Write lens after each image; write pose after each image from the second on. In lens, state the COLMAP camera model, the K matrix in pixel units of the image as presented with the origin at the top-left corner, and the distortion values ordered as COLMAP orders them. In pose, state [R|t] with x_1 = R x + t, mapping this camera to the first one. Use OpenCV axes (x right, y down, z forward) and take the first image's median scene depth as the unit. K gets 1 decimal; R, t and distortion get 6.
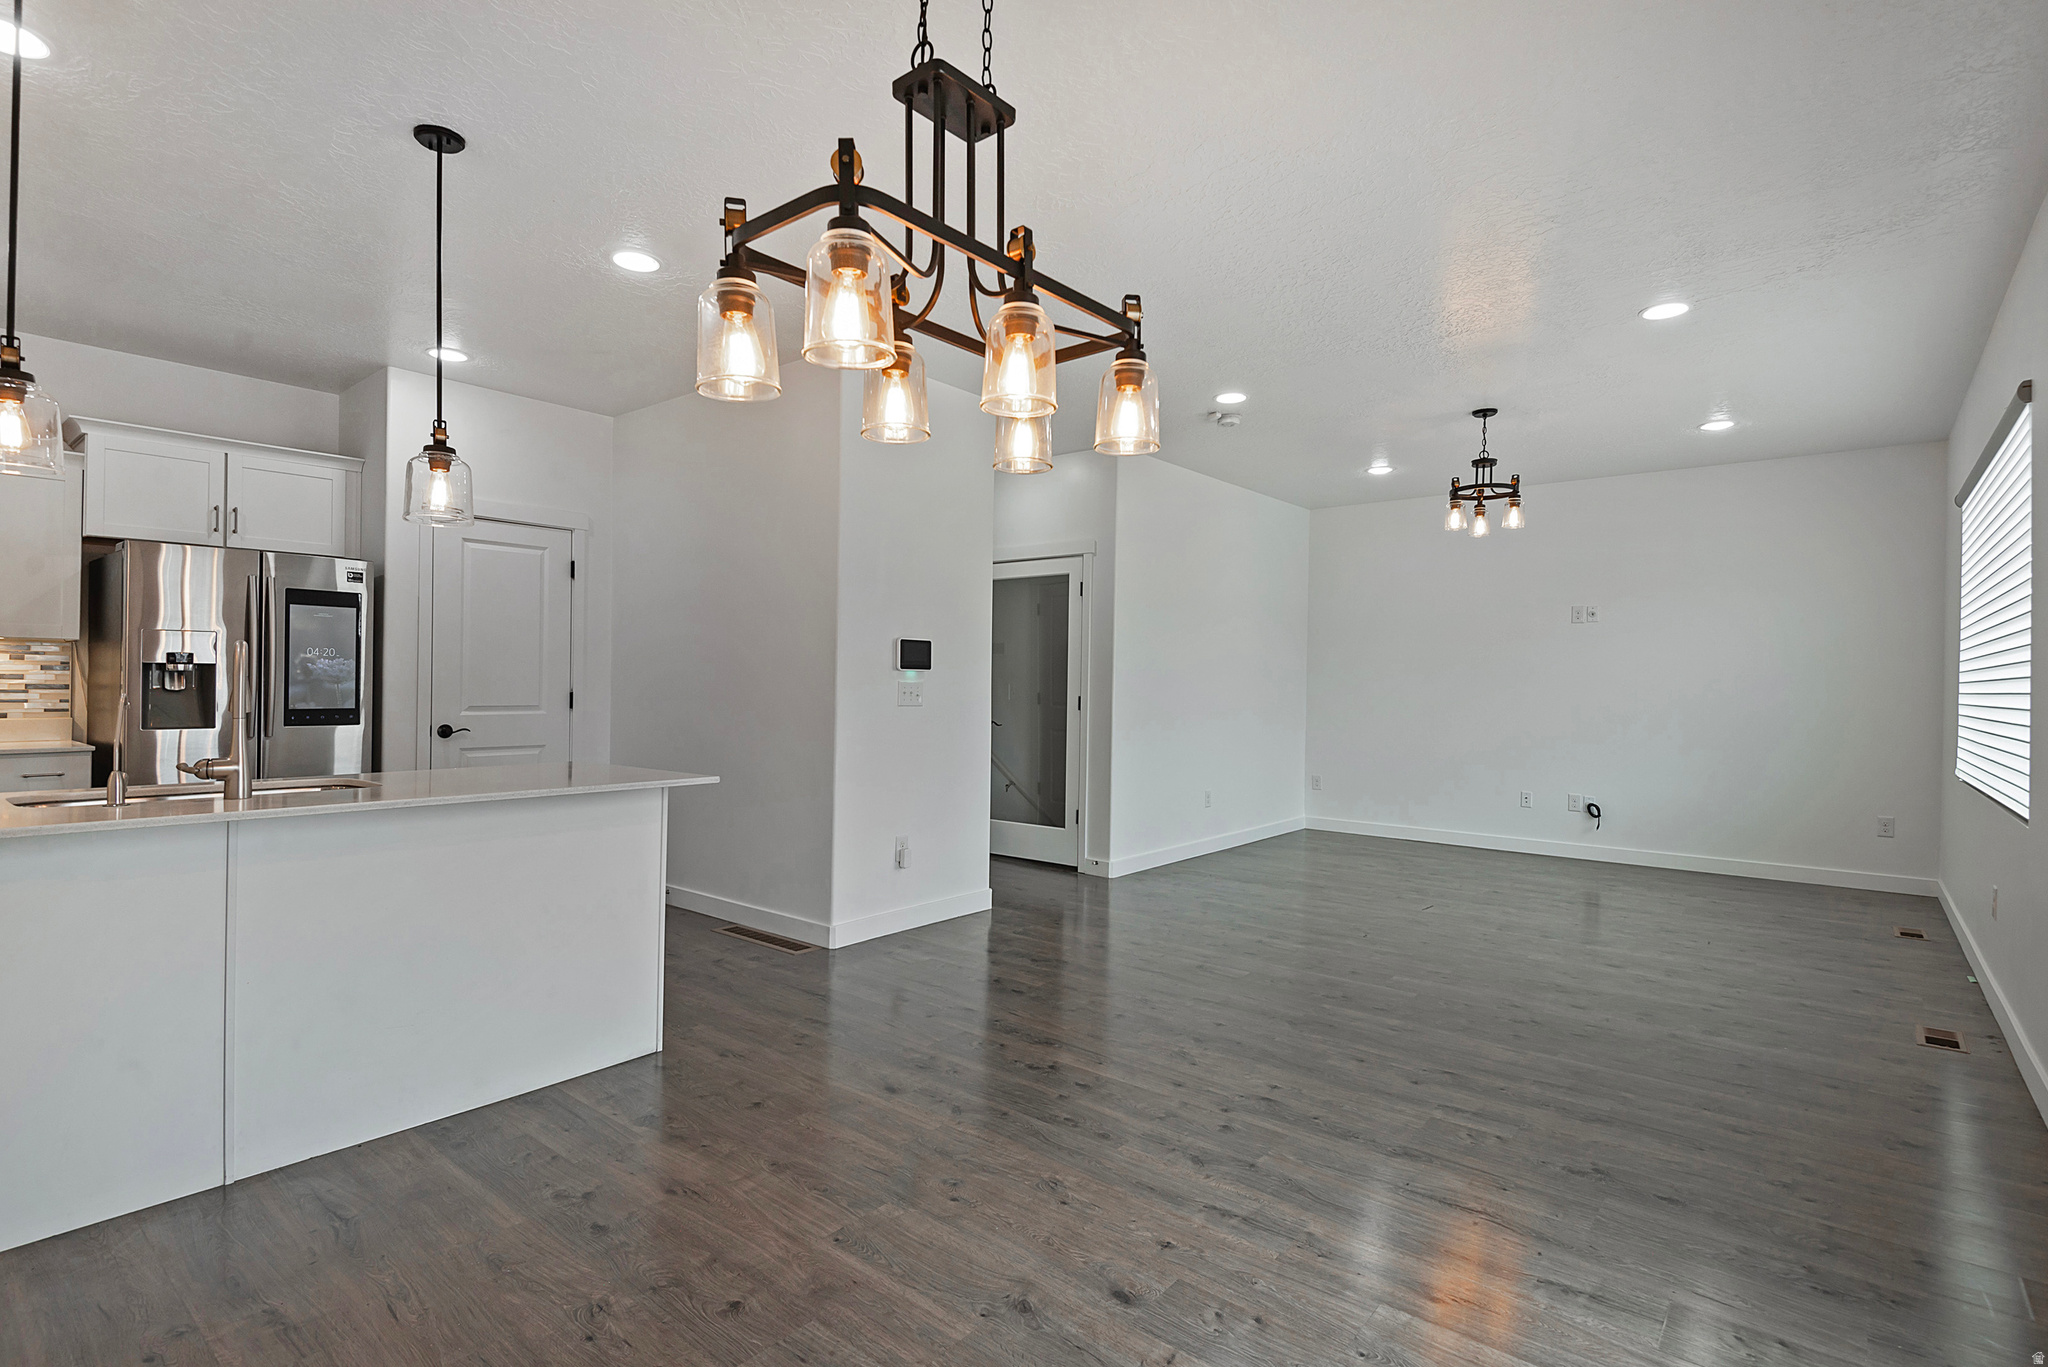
lens RADIAL K [[995.5, 0, 1015.0], [0, 995.5, 681.5], [0, 0, 1]] dist [0.004261, -0.007738]
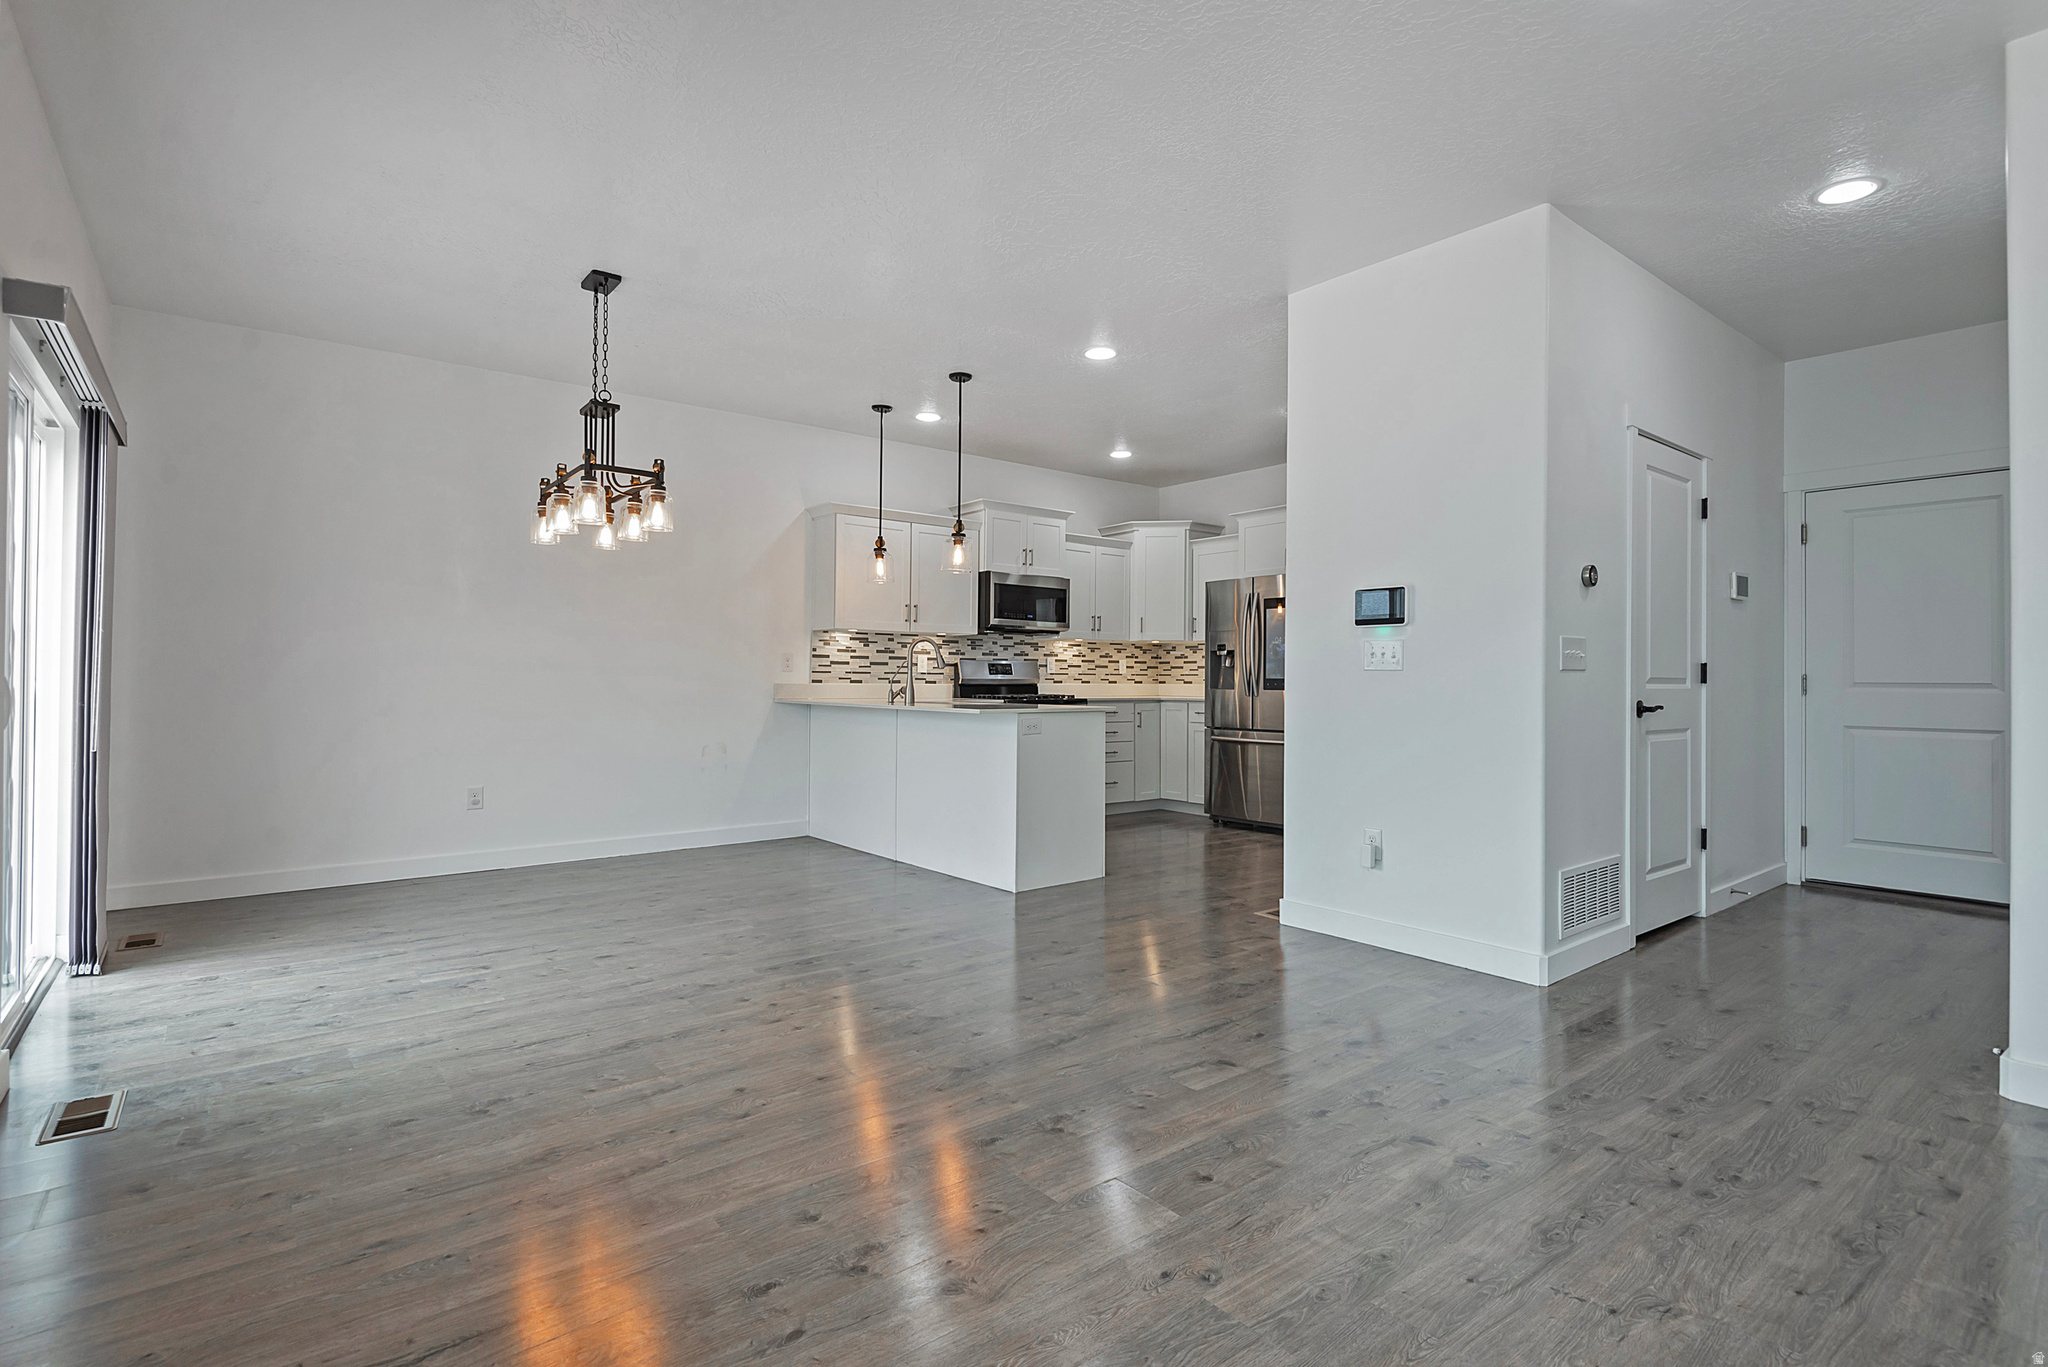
lens RADIAL K [[995.5, 0, 1052.7], [0, 995.5, 663.1], [0, 0, 1]] dist [0.004261, -0.007738]
pose [[-0.181792, -0.026118, -0.982990, 0.856550], [-0.005941, 0.999658, -0.025462, 0.047561], [0.983319, 0.001211, -0.181885, 1.019669]]
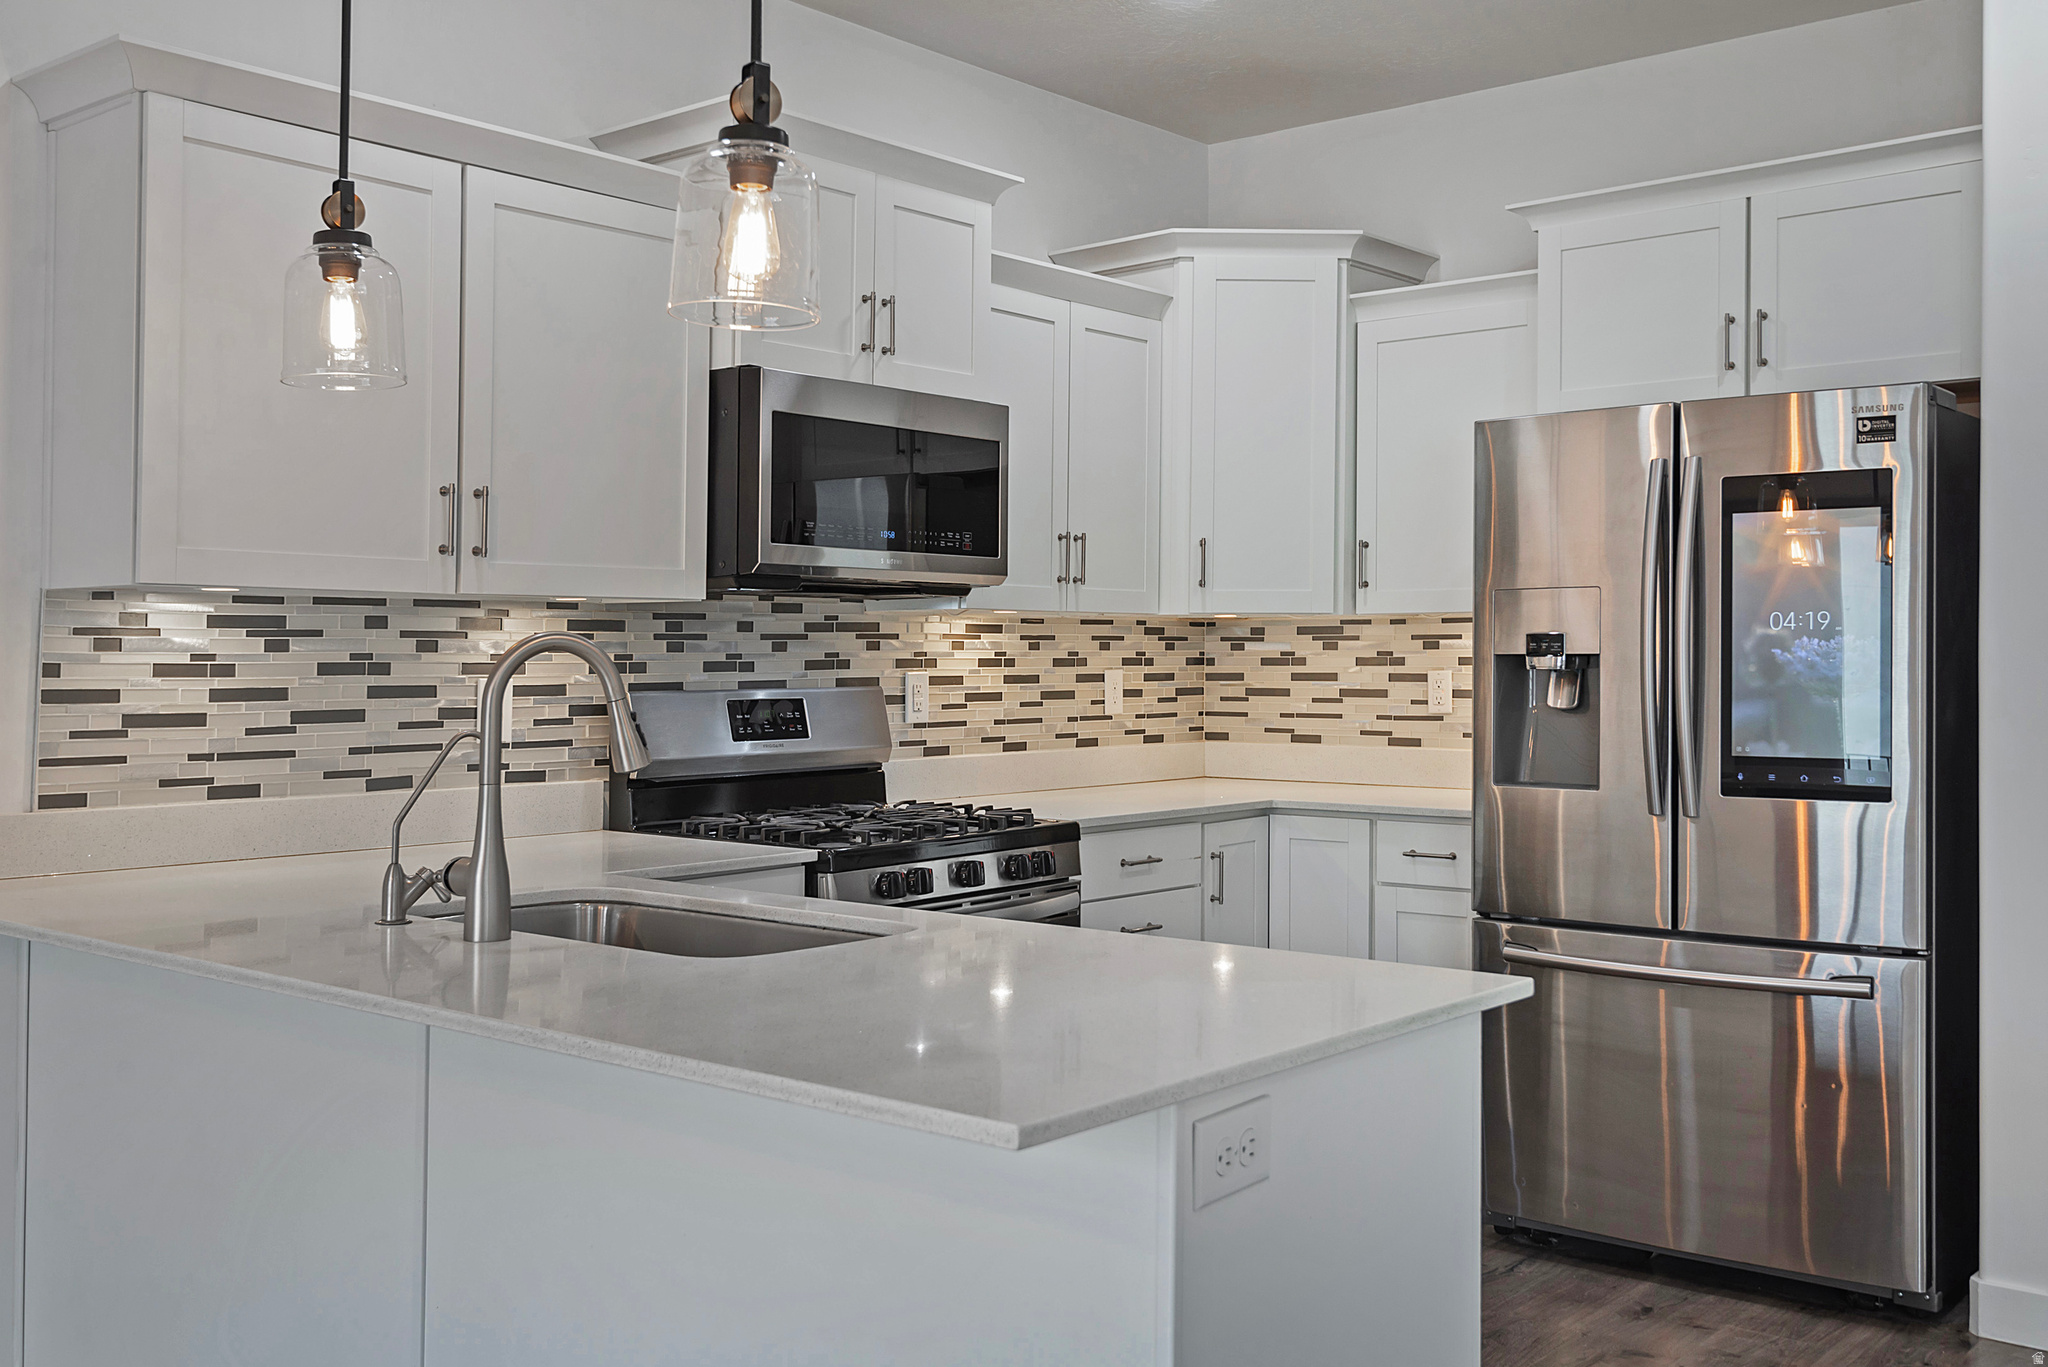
lens RADIAL K [[1975.9, 0, 1027.7], [0, 1975.9, 637.3], [0, 0, 1]] dist [0.002771, 0.000000]
pose [[-0.001023, -0.019397, -0.999811, 0.138906], [0.001959, 0.999810, -0.019399, -0.008086], [0.999998, -0.001979, -0.000985, 0.738935]]
